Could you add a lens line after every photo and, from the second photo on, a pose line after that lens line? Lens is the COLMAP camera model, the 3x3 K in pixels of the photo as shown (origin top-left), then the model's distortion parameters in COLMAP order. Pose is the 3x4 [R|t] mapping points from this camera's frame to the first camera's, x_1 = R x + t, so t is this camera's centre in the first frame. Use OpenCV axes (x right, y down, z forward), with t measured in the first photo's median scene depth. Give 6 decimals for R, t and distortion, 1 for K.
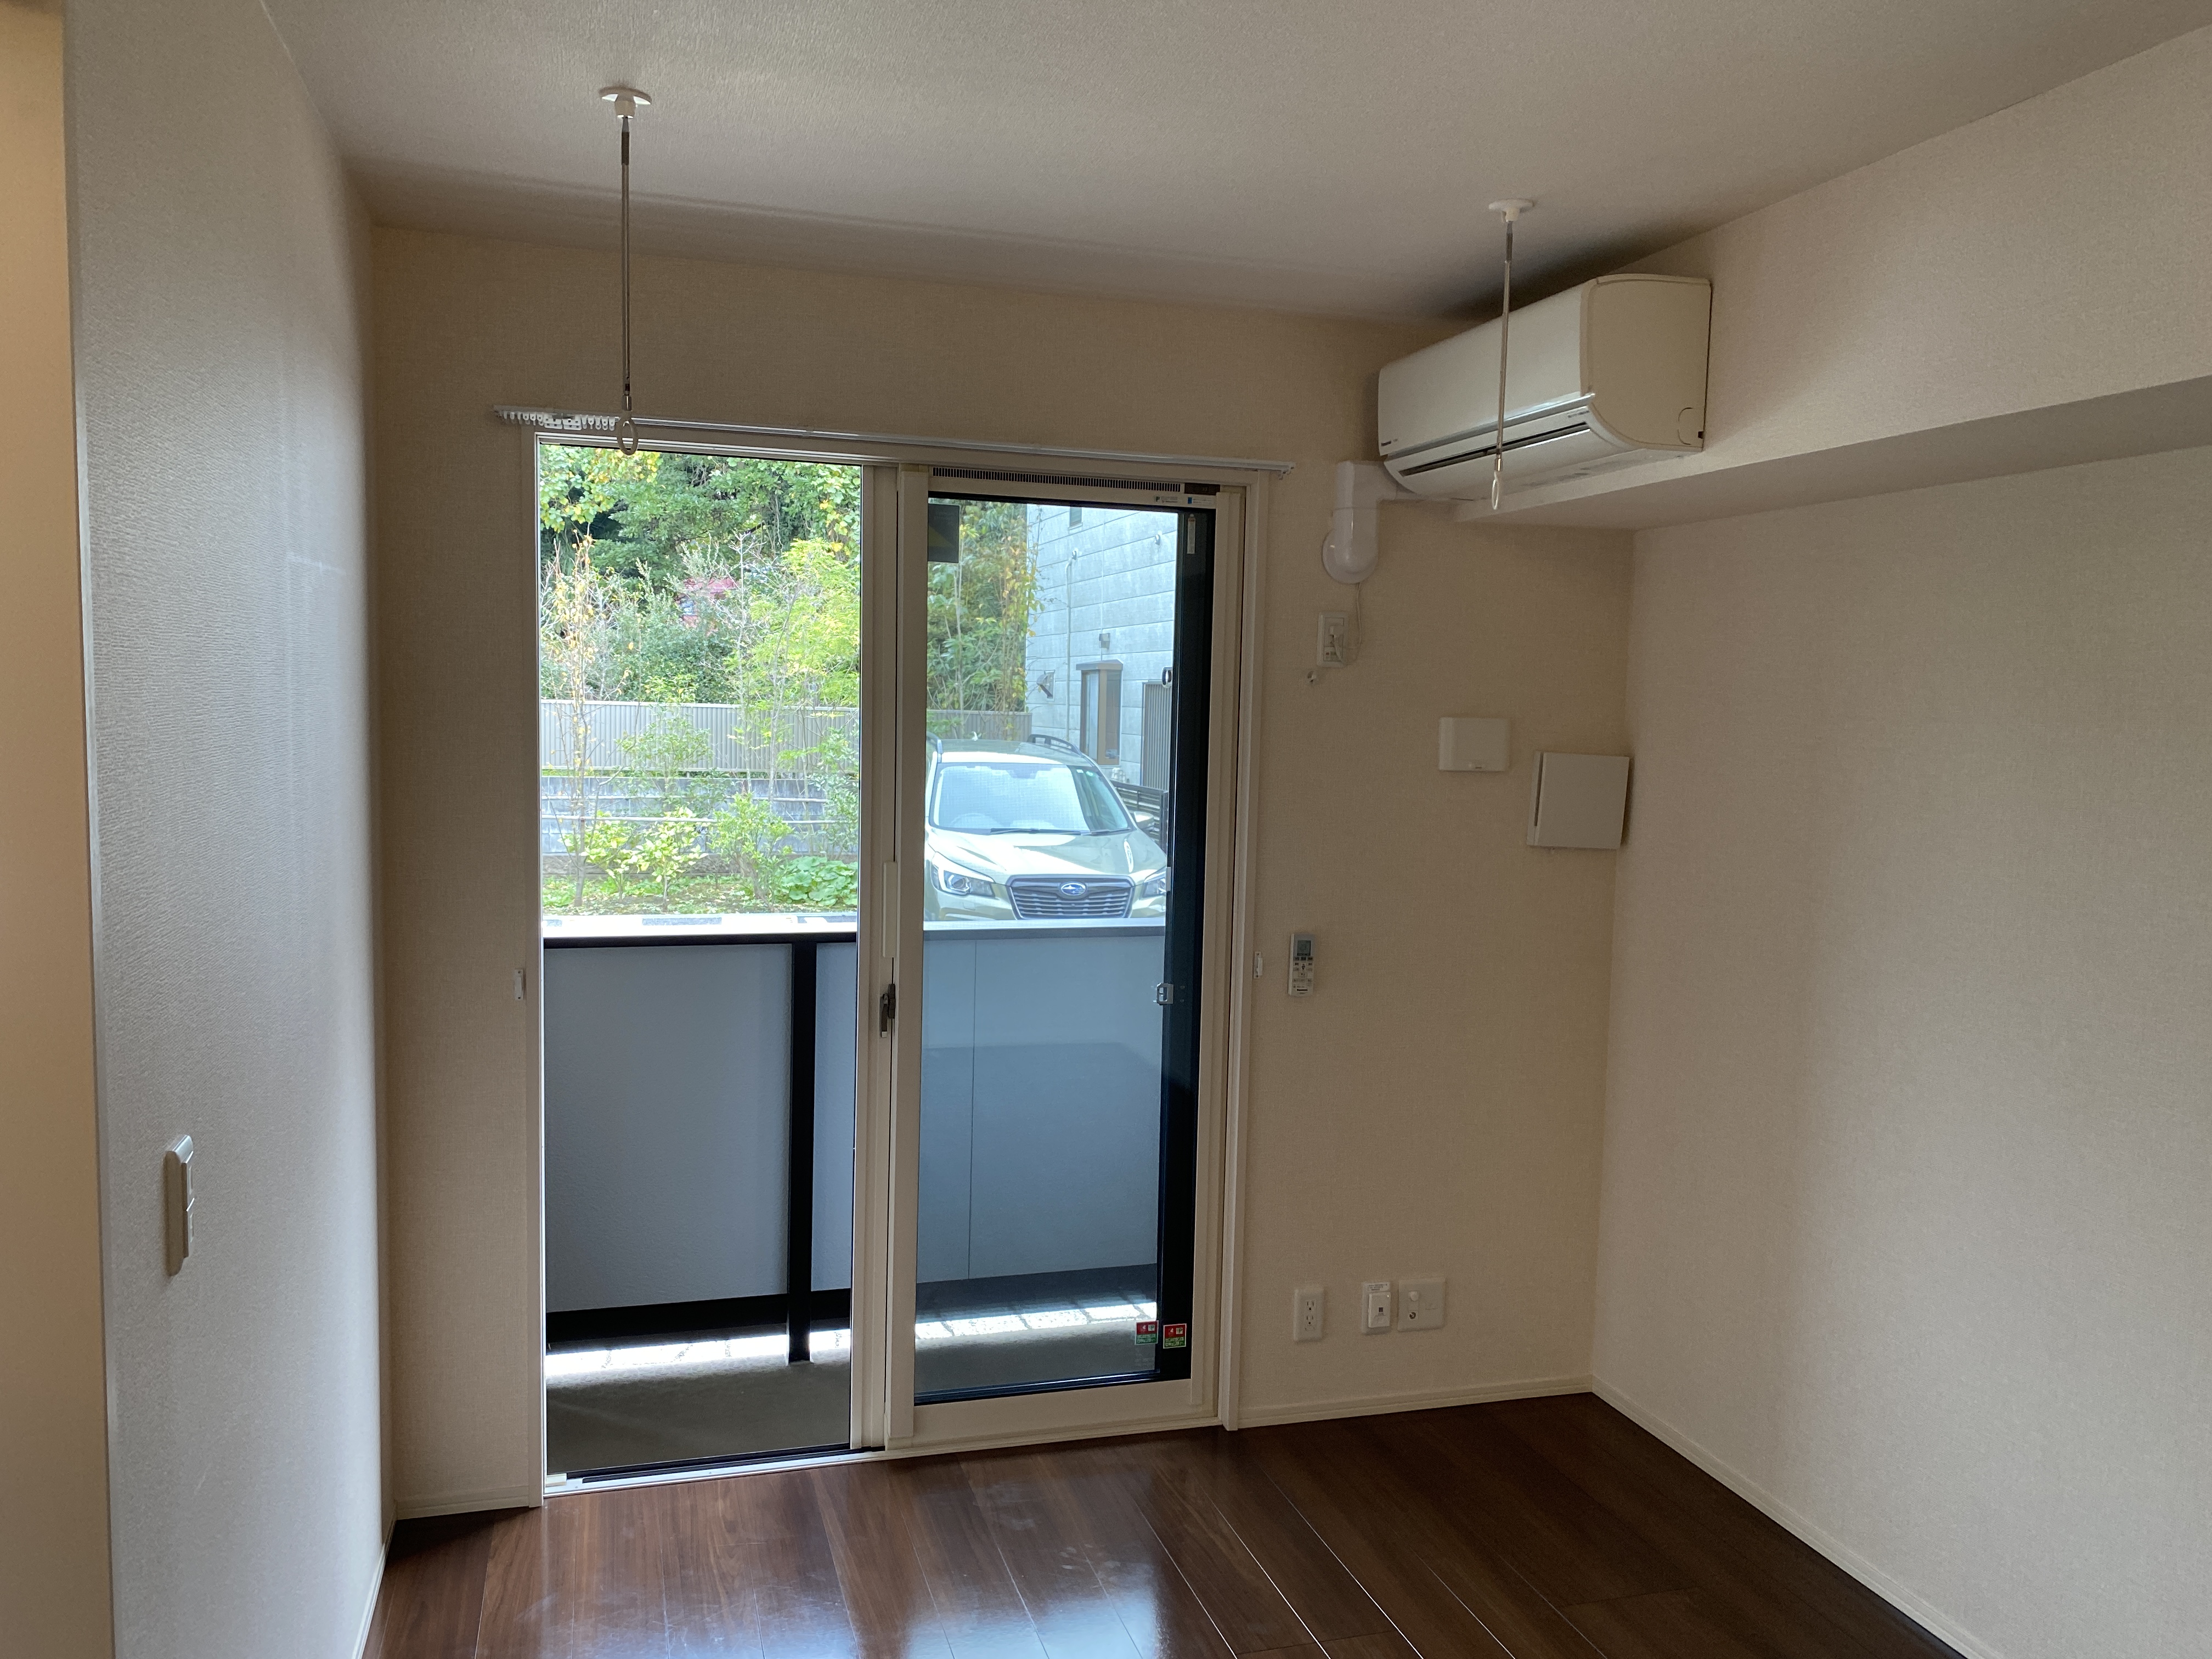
lens RADIAL K [[1667.8, 0, 1123.0], [0, 1667.8, 851.3], [0, 0, 1]] dist [0.171902, -0.444632]
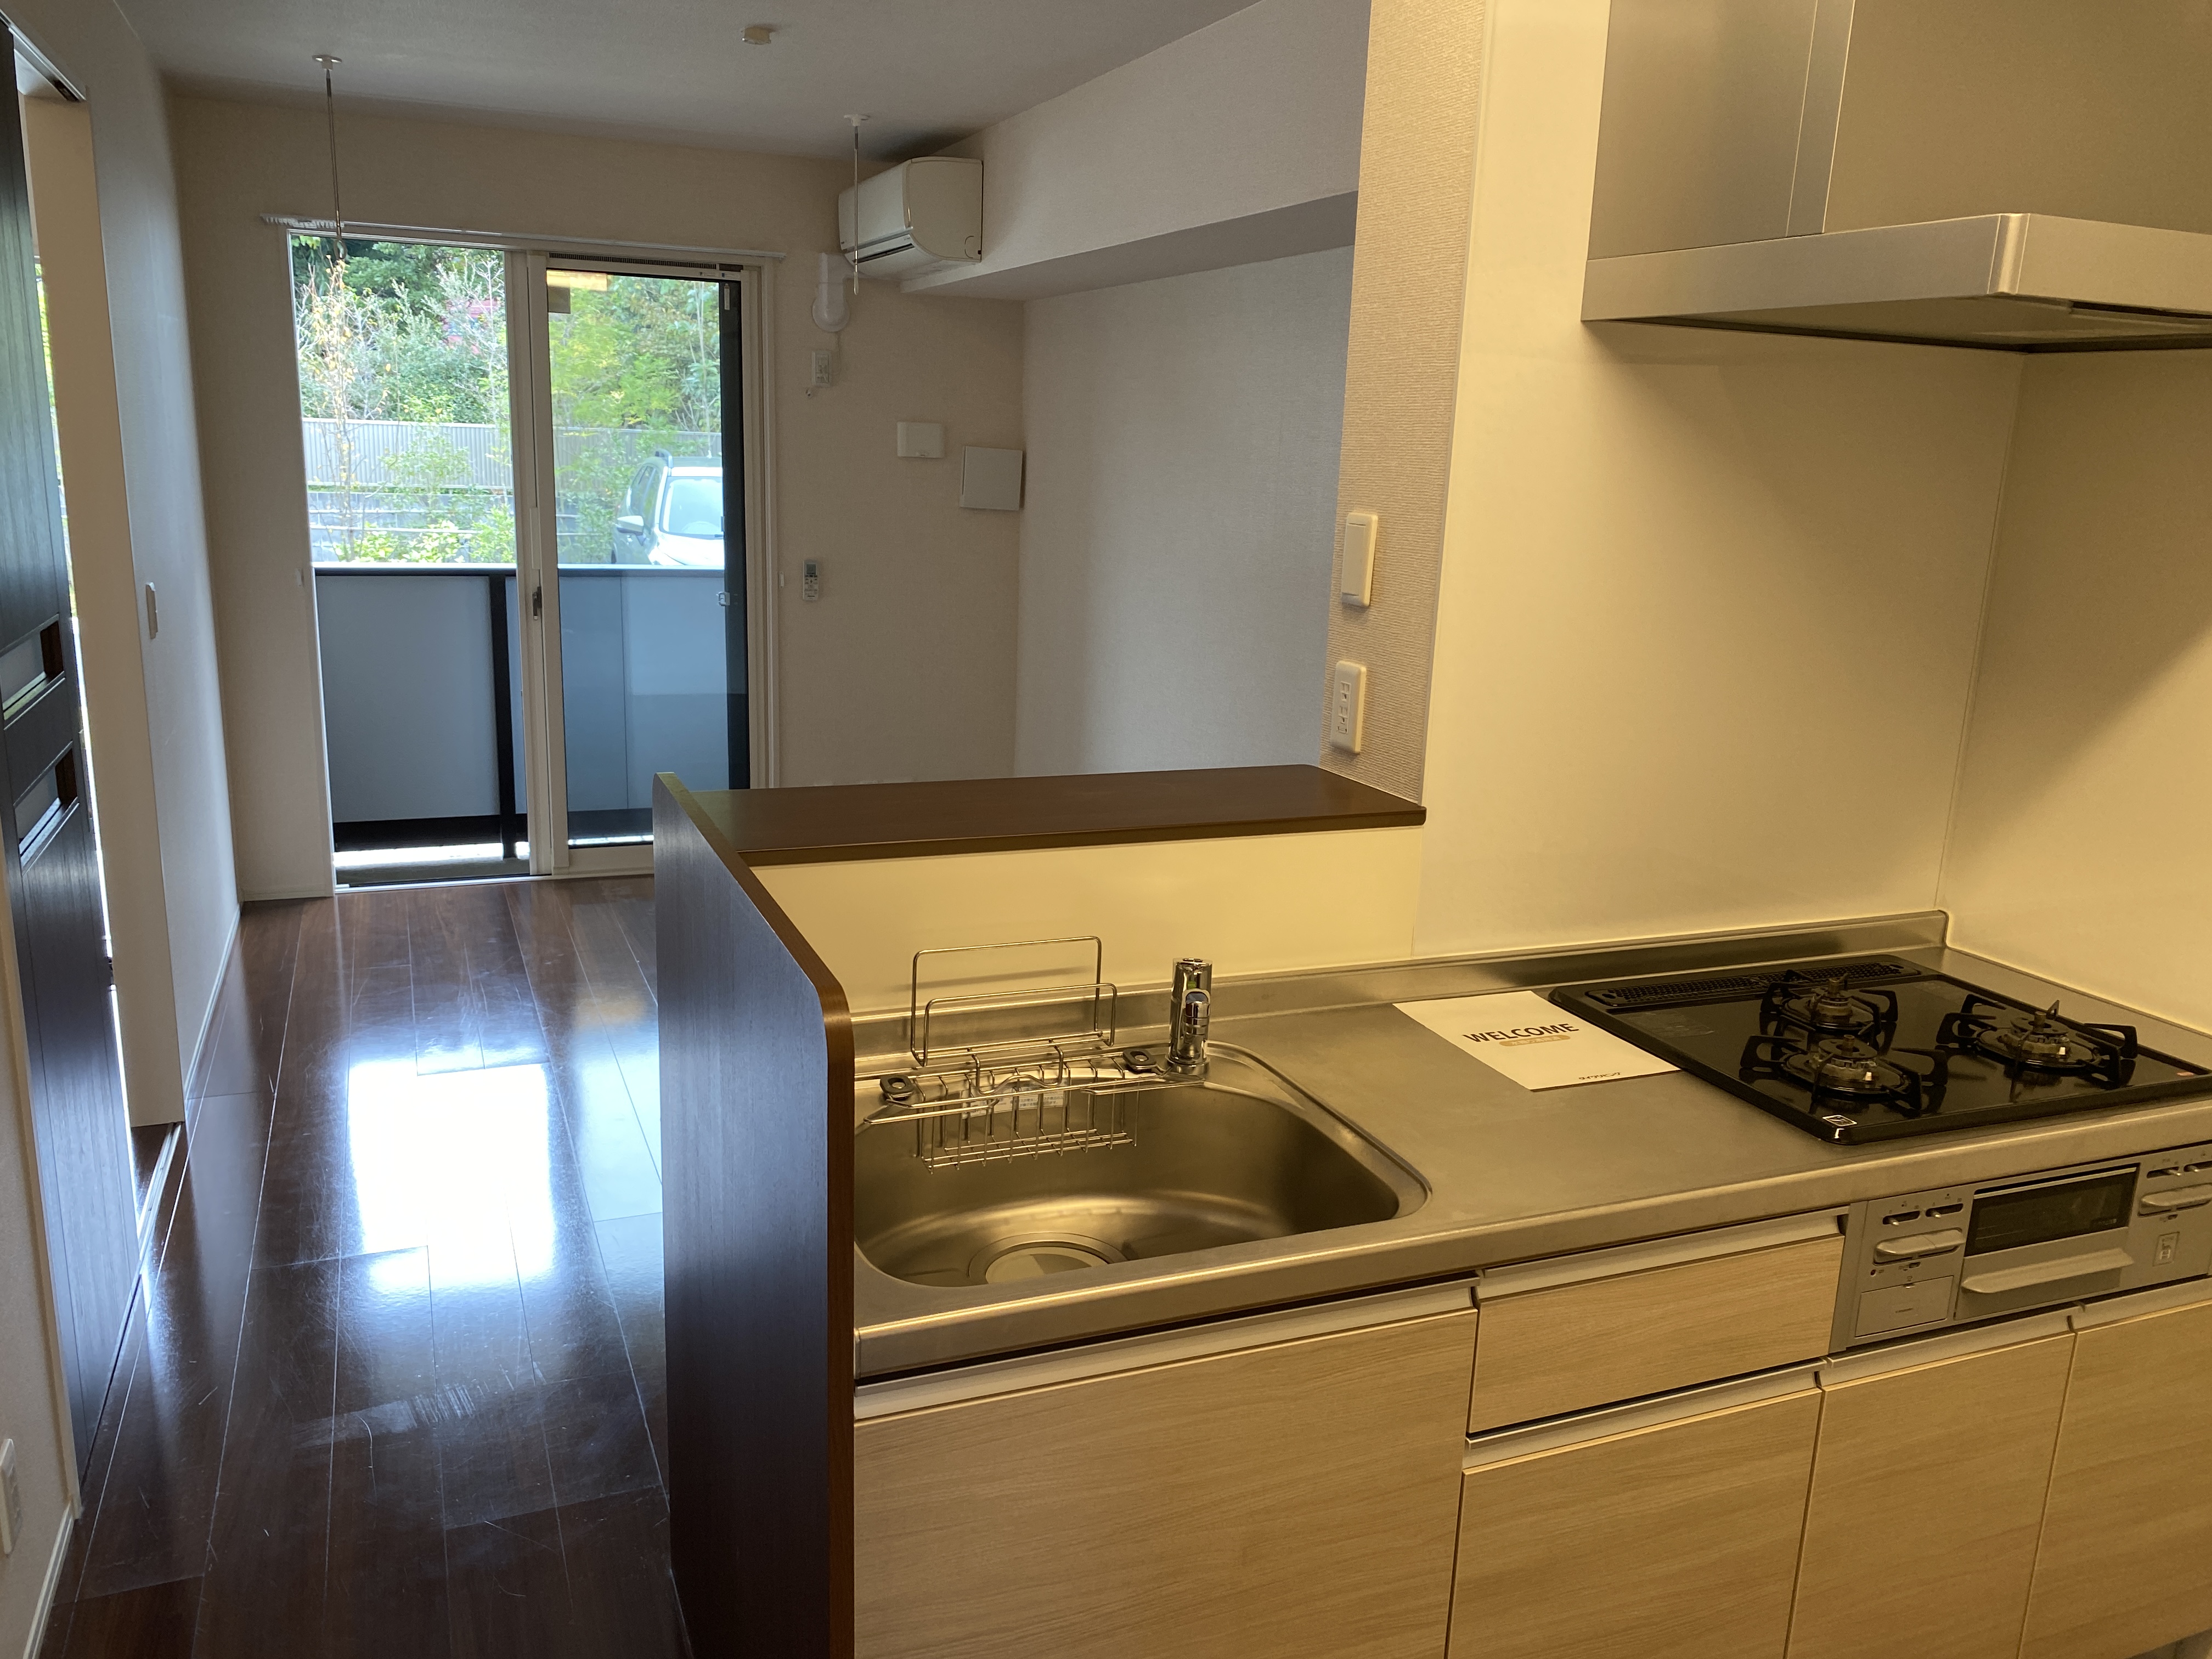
lens RADIAL K [[1679.6, 0, 1076.8], [0, 1679.6, 825.6], [0, 0, 1]] dist [0.024728, -0.022761]
pose [[0.996122, -0.010346, 0.087371, 0.050240], [-0.001927, 0.990257, 0.139239, 0.017623], [-0.087960, -0.138867, 0.986397, -0.144034]]
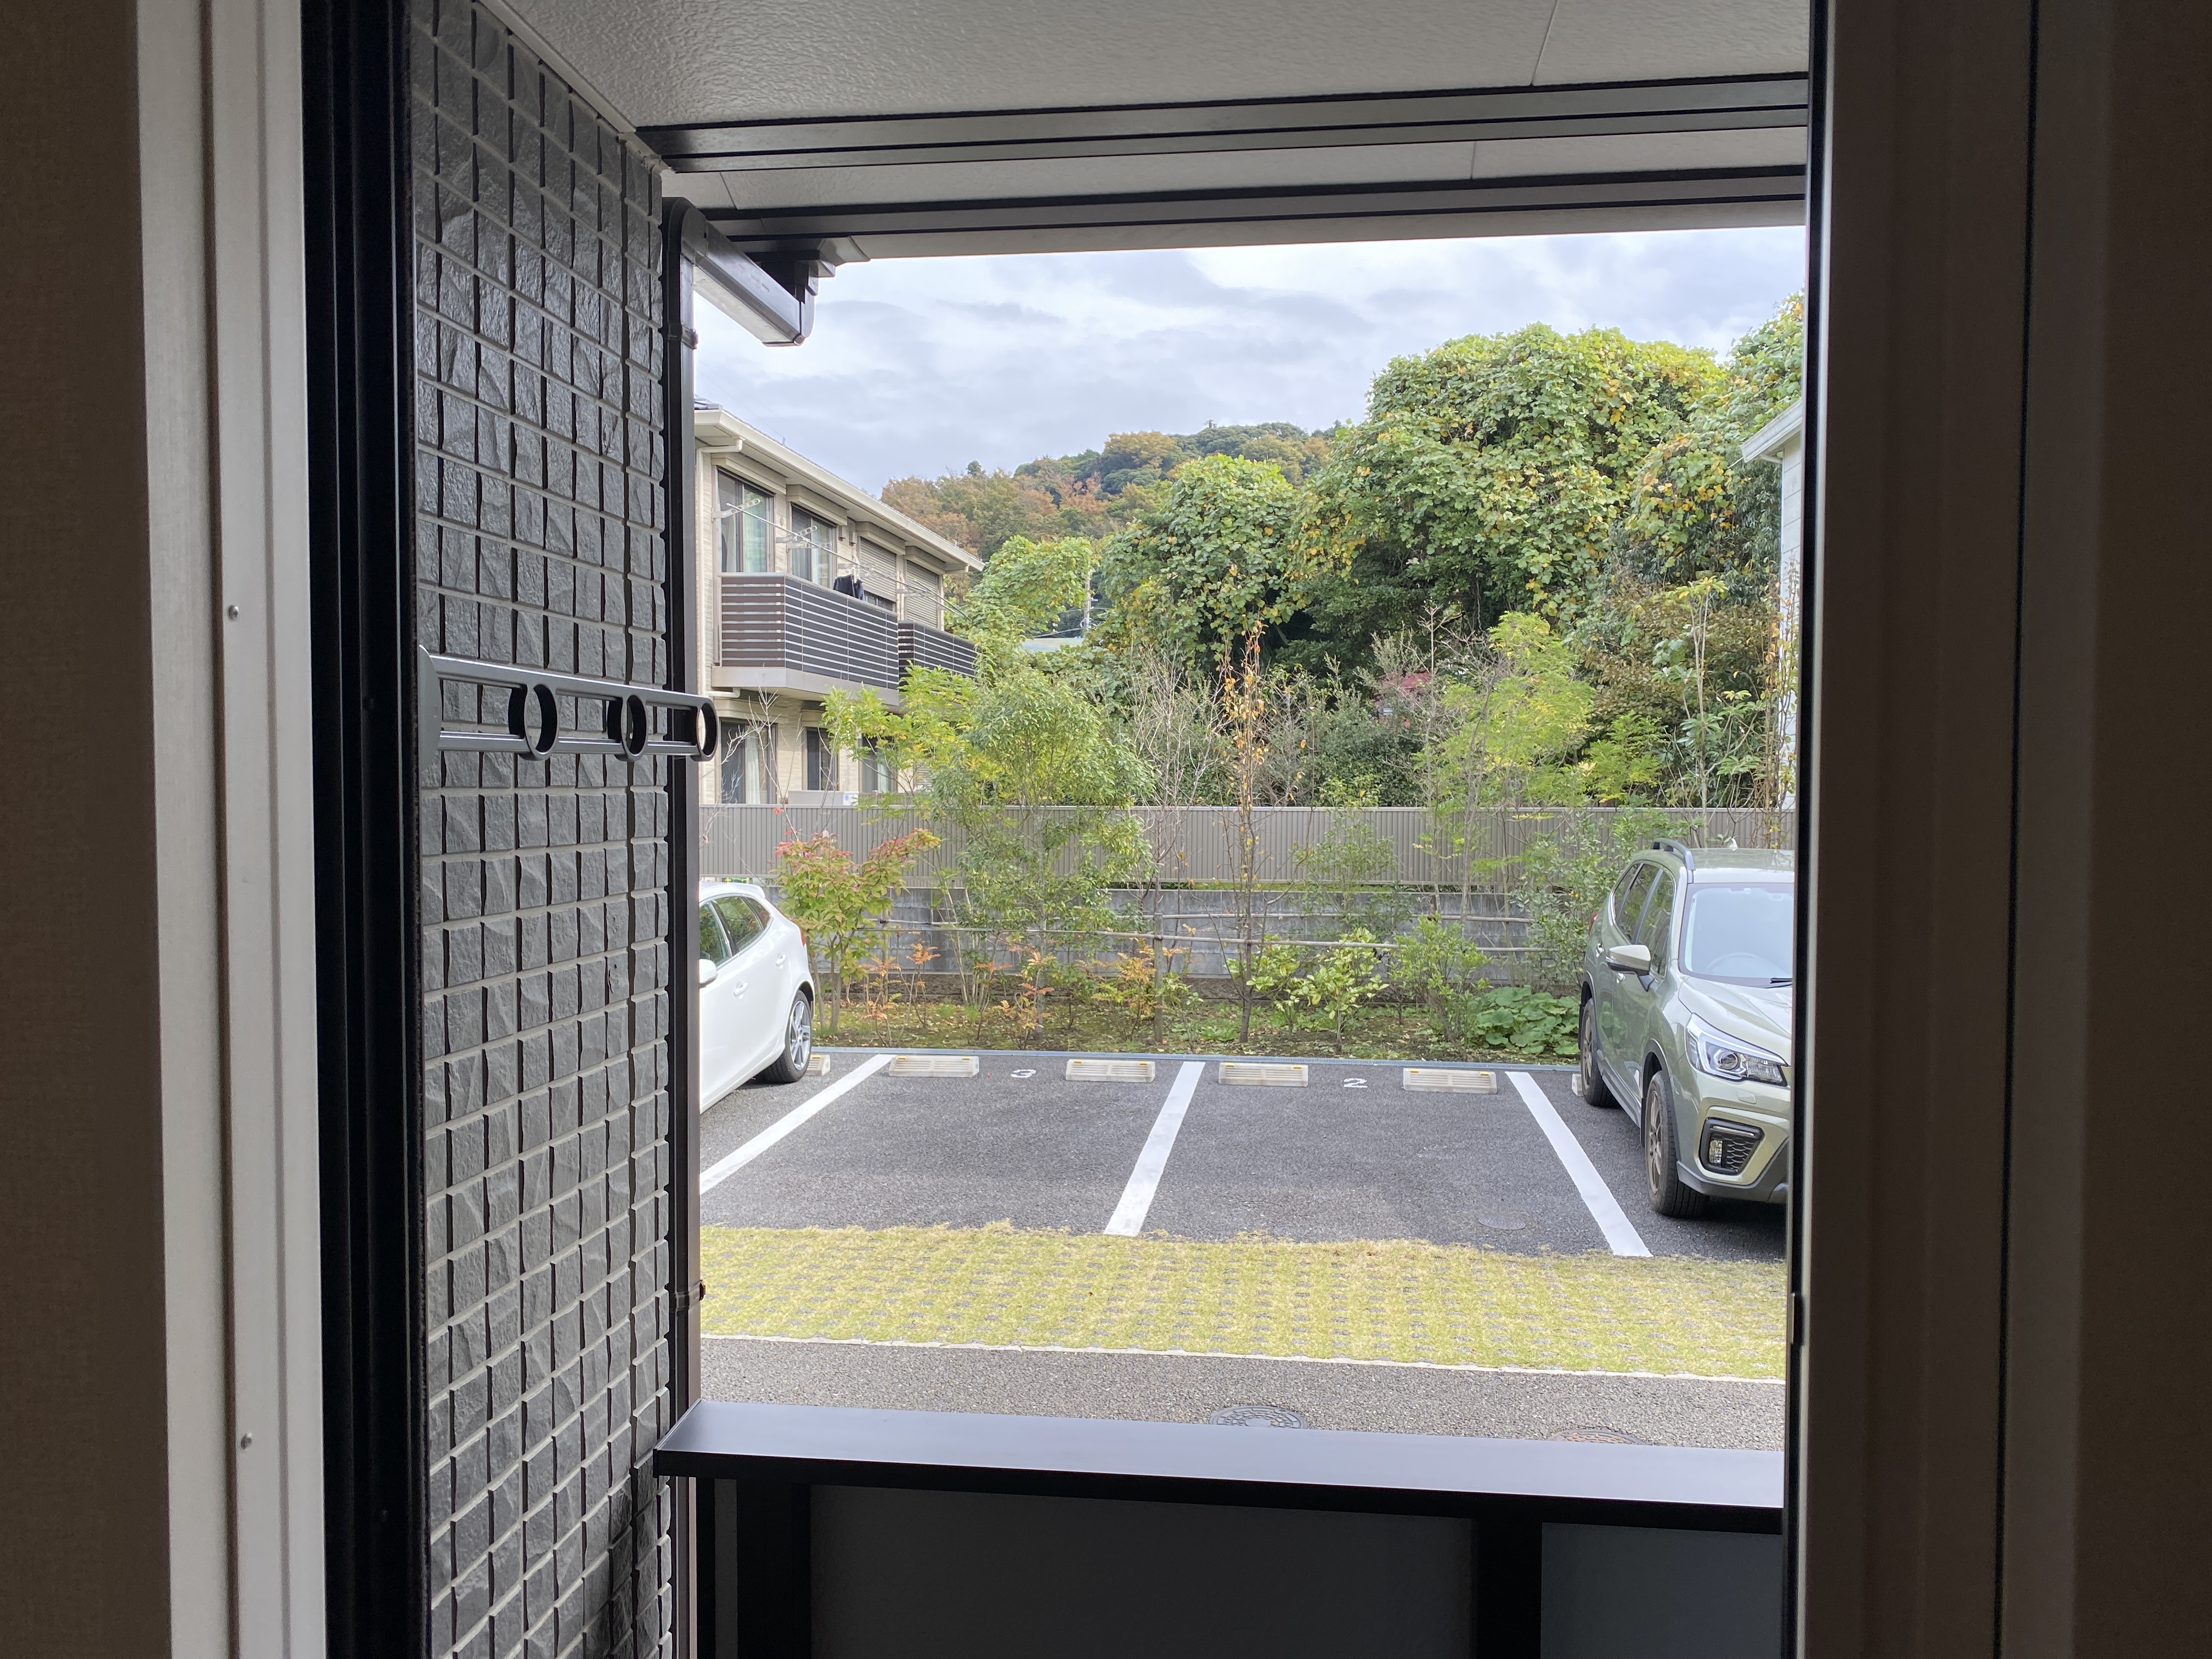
lens RADIAL K [[1667.8, 0, 1123.0], [0, 1667.8, 851.3], [0, 0, 1]] dist [0.171902, -0.444632]
pose [[0.916776, -0.007950, -0.399322, -0.033740], [-0.015140, 0.998392, -0.054636, -0.018071], [0.399114, 0.056134, 0.915181, 0.178876]]
